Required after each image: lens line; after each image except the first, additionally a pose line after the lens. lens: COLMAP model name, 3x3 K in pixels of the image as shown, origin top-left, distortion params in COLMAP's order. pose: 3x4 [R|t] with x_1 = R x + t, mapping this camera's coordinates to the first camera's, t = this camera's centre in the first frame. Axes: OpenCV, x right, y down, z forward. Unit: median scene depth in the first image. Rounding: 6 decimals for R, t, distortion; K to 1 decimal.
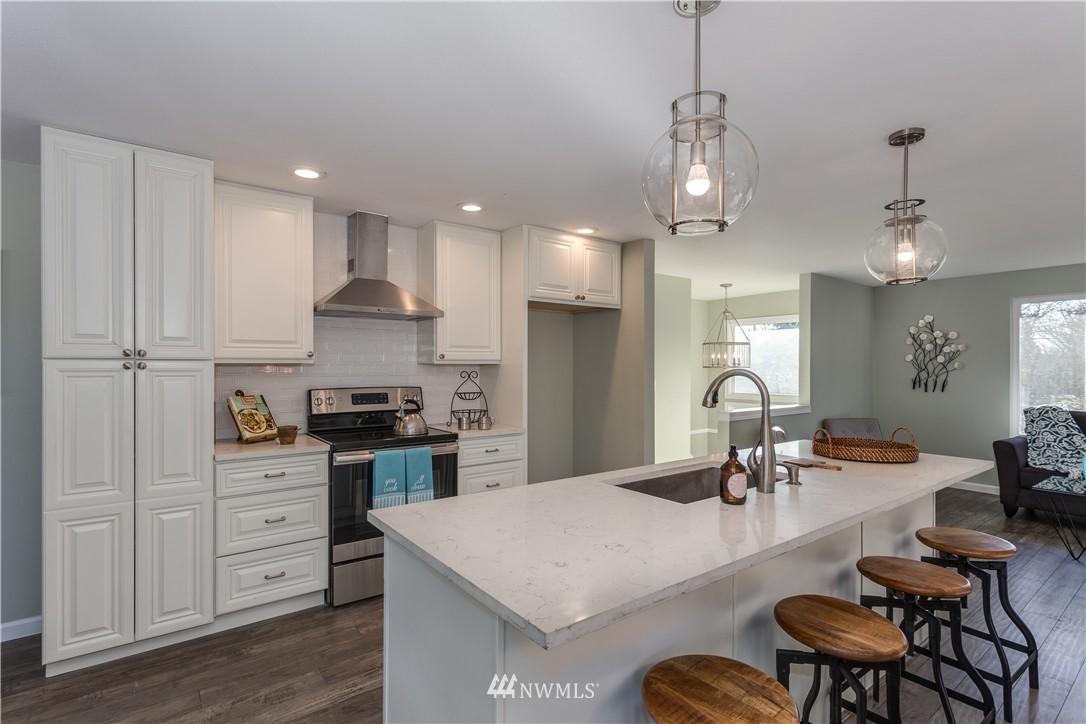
lens RADIAL K [[515.8, 0, 537.7], [0, 515.8, 364.5], [0, 0, 1]] dist [0.005382, 0.000390]
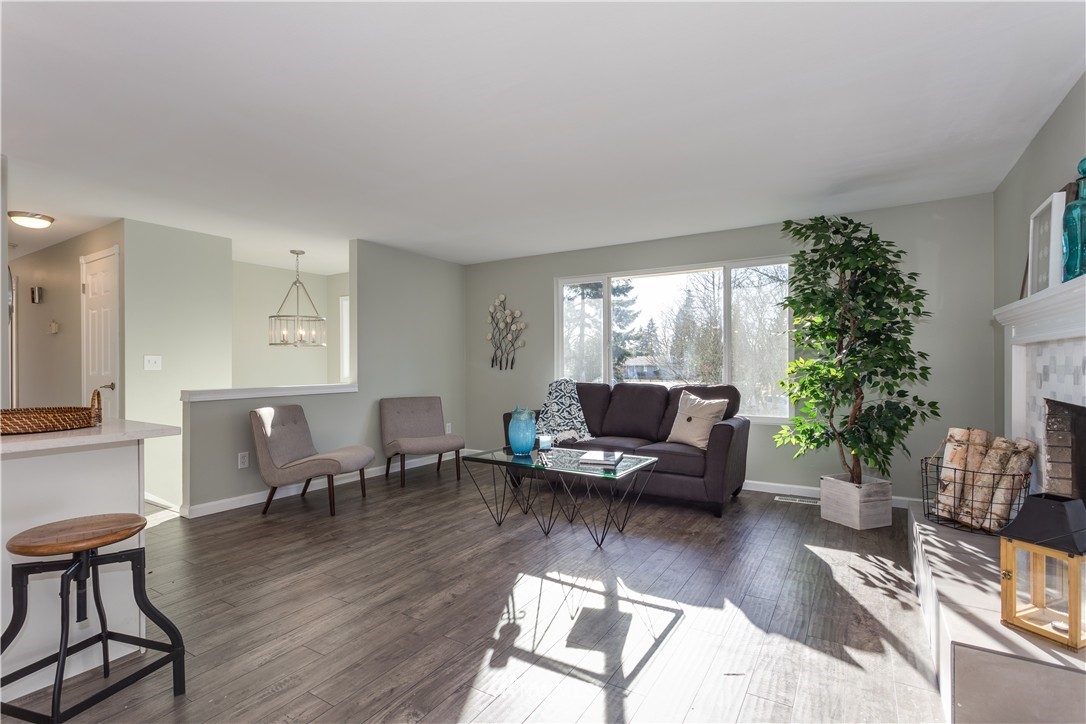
lens RADIAL K [[534.2, 0, 517.7], [0, 534.2, 363.2], [0, 0, 1]] dist [0.015445, 0.000125]
pose [[0.941692, -0.003343, 0.336458, 0.551040], [0.001117, 0.999976, 0.006809, 0.042412], [-0.336473, -0.006036, 0.941674, 0.003457]]
